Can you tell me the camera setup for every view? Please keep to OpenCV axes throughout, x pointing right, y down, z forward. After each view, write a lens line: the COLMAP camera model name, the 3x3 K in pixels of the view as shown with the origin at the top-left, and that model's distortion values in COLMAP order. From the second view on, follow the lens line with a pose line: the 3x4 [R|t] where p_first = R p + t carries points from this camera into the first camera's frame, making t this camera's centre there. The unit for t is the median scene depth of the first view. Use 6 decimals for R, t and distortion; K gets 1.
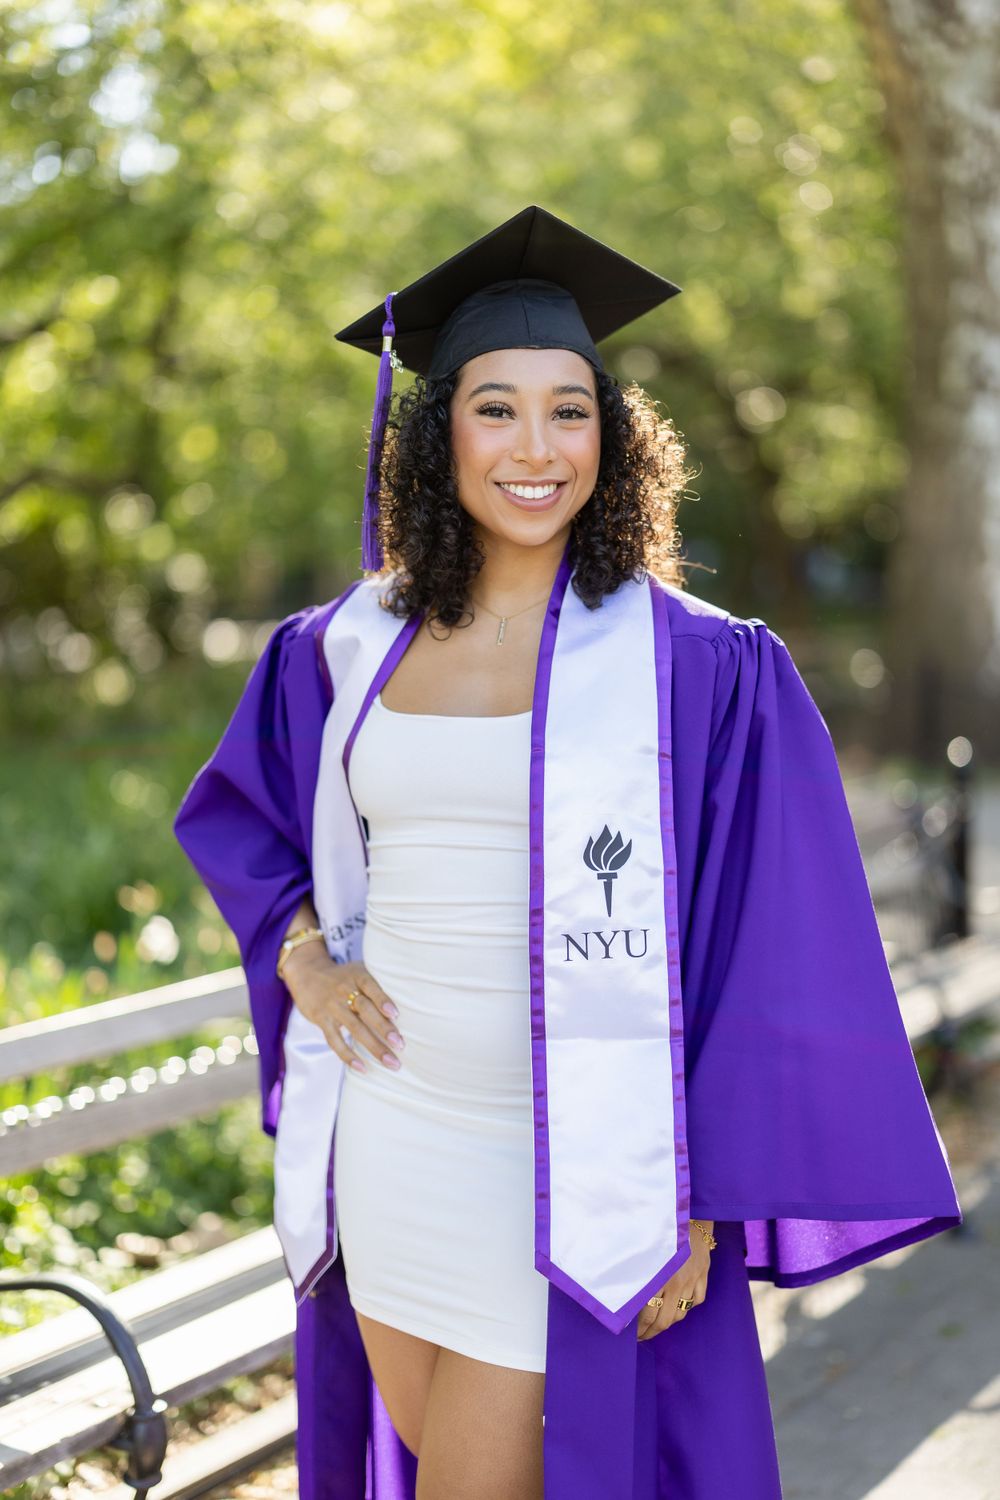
lens RADIAL K [[2140.1, 0, 536.1], [0, 2140.1, 749.8], [0, 0, 1]] dist [-0.001057, 0.007525]
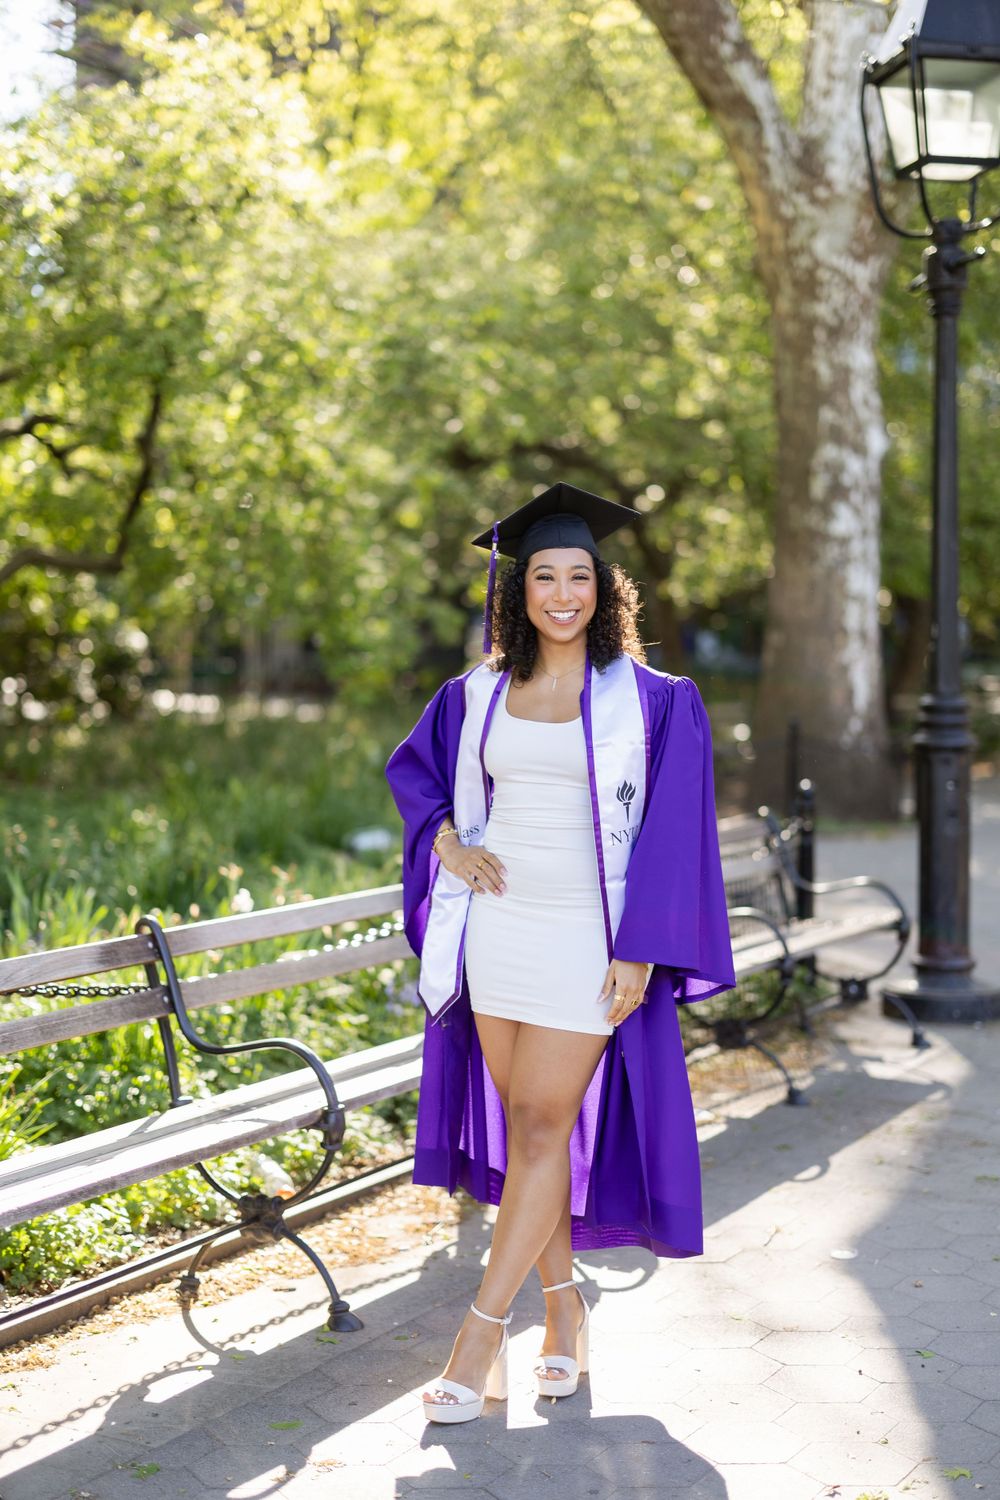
lens RADIAL K [[2106.0, 0, 500.0], [0, 2106.0, 750.0], [0, 0, 1]] dist [0.145097, -0.002541]
pose [[0.999187, 0.013971, 0.037805, -0.120843], [-0.012768, 0.999411, -0.031868, 0.063097], [-0.038228, 0.031359, 0.998777, -0.877437]]
